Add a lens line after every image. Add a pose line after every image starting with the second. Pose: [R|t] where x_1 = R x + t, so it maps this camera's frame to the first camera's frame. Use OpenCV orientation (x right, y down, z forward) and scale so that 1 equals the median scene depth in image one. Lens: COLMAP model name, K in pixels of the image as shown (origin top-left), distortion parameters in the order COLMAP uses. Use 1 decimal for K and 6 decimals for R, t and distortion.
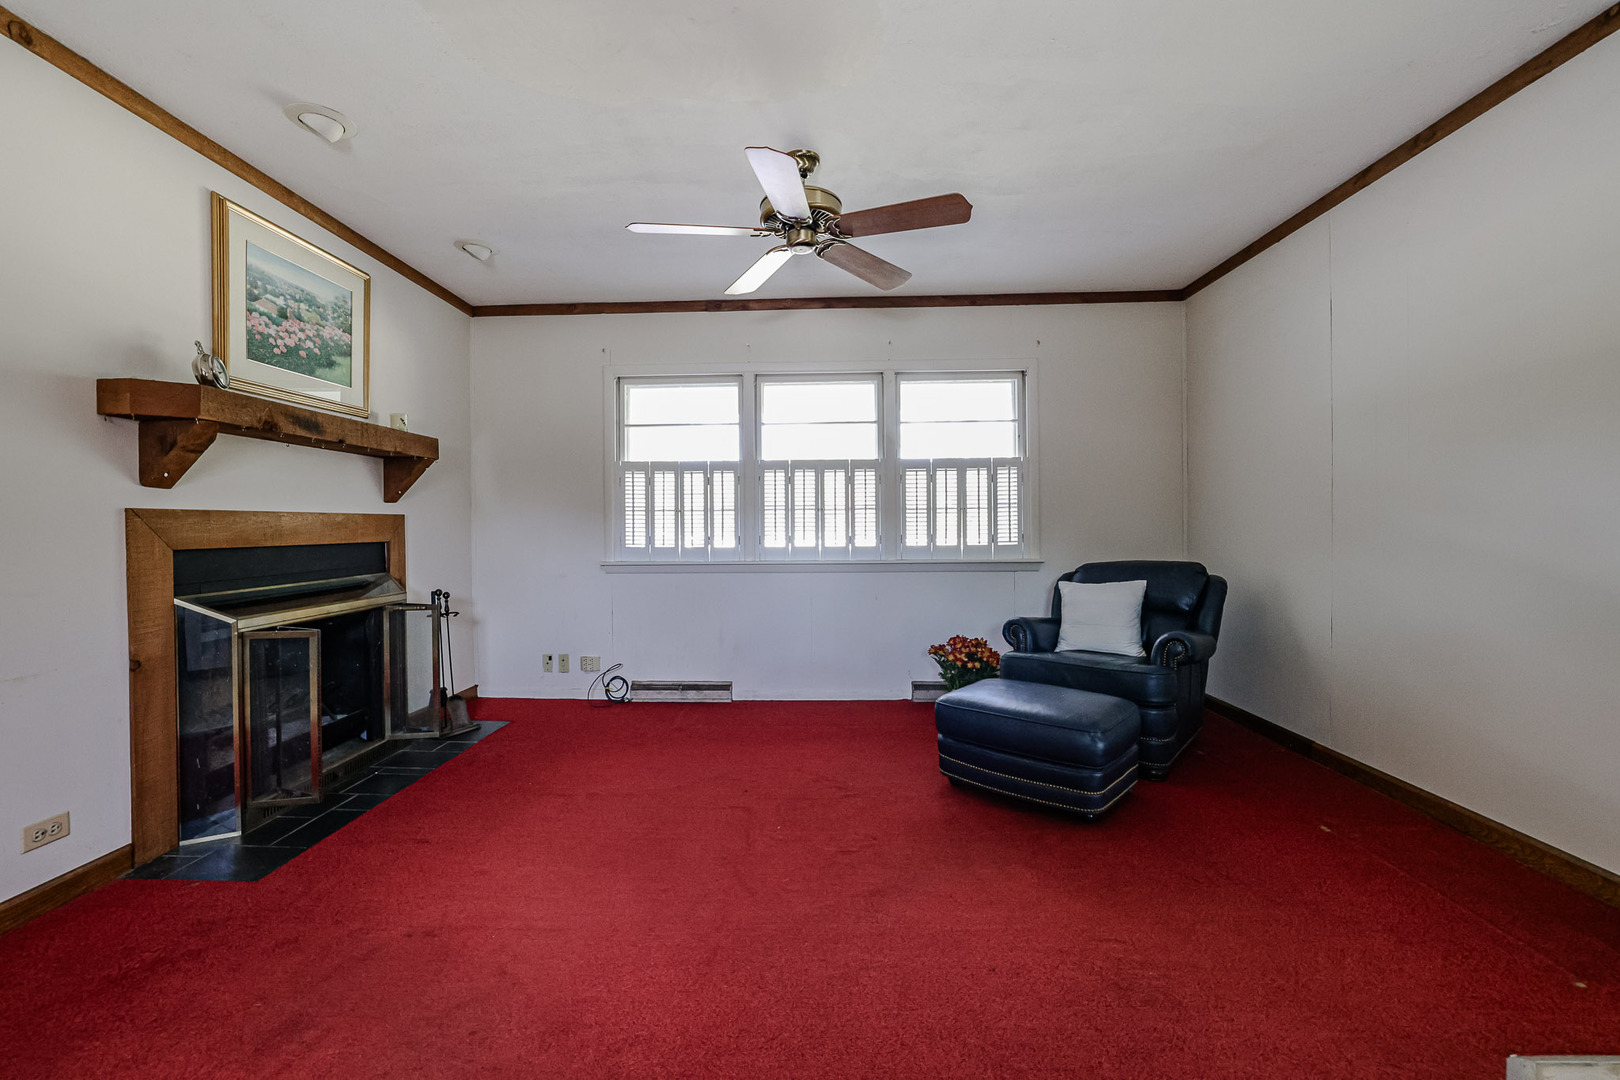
lens RADIAL K [[692.4, 0, 804.1], [0, 692.4, 530.2], [0, 0, 1]] dist [-0.044103, 0.013500]
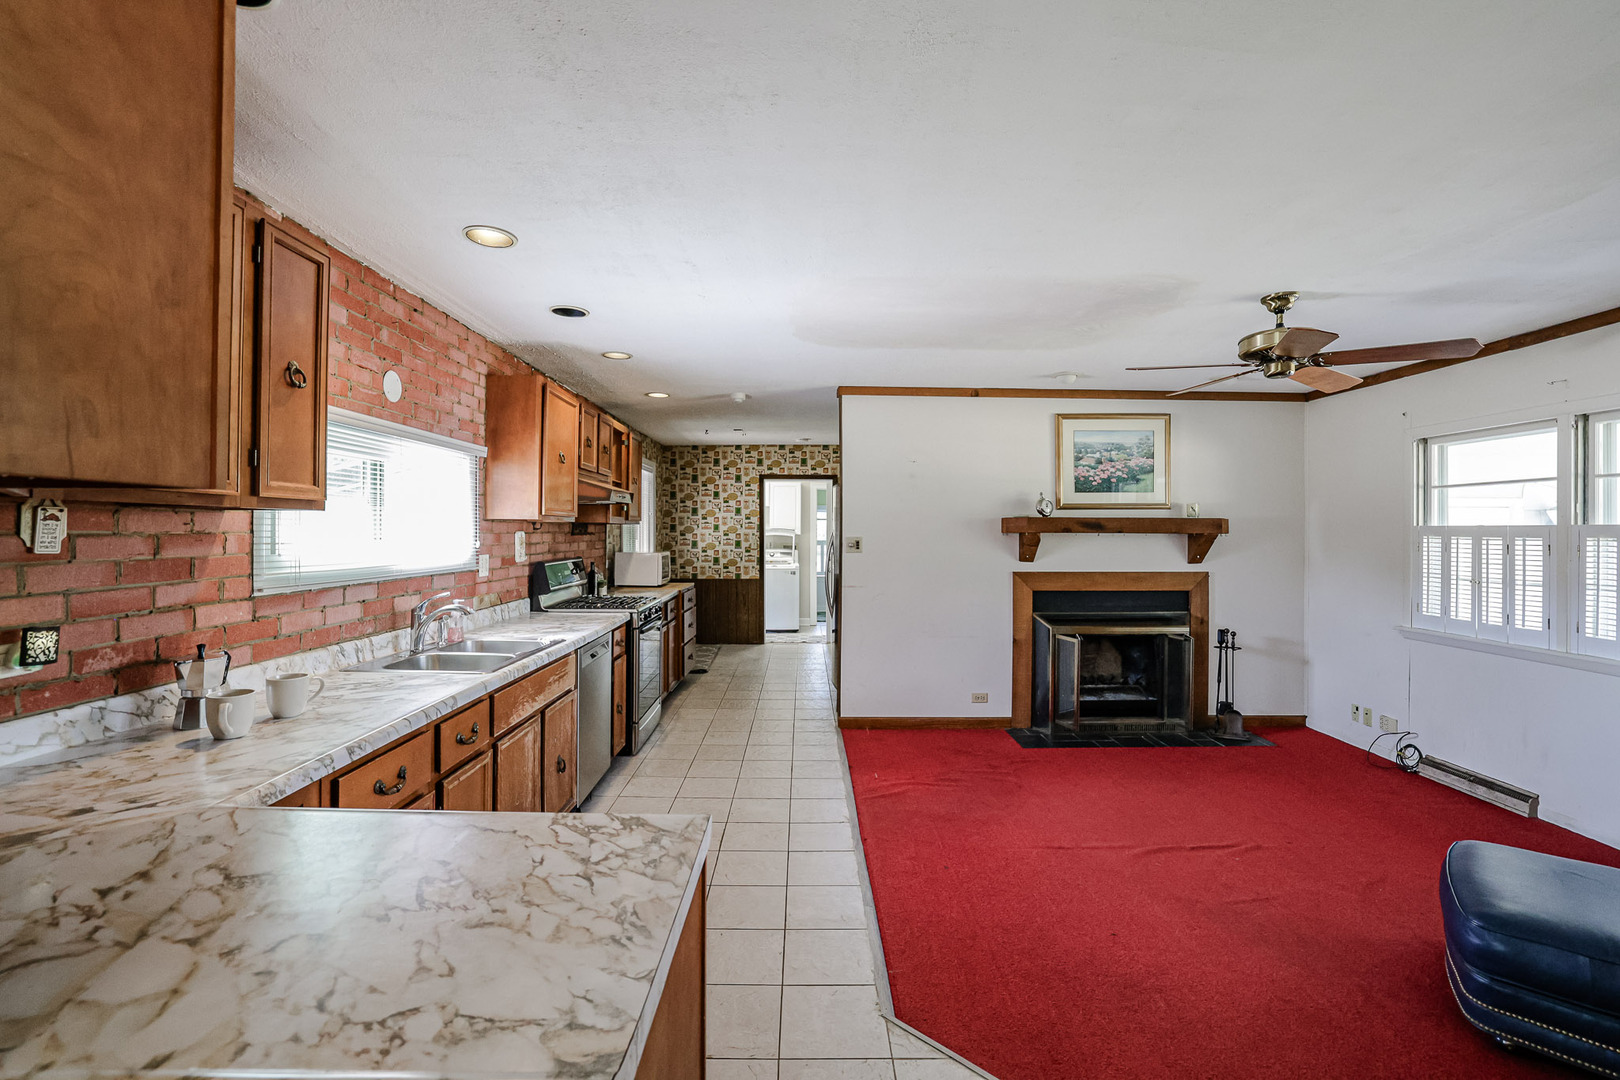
lens RADIAL K [[692.4, 0, 804.1], [0, 692.4, 530.2], [0, 0, 1]] dist [-0.044103, 0.013500]
pose [[0.034818, 0.006617, -0.999372, 0.797941], [-0.010470, 0.999926, 0.006256, -0.109907], [0.999339, 0.010245, 0.034885, 0.121263]]
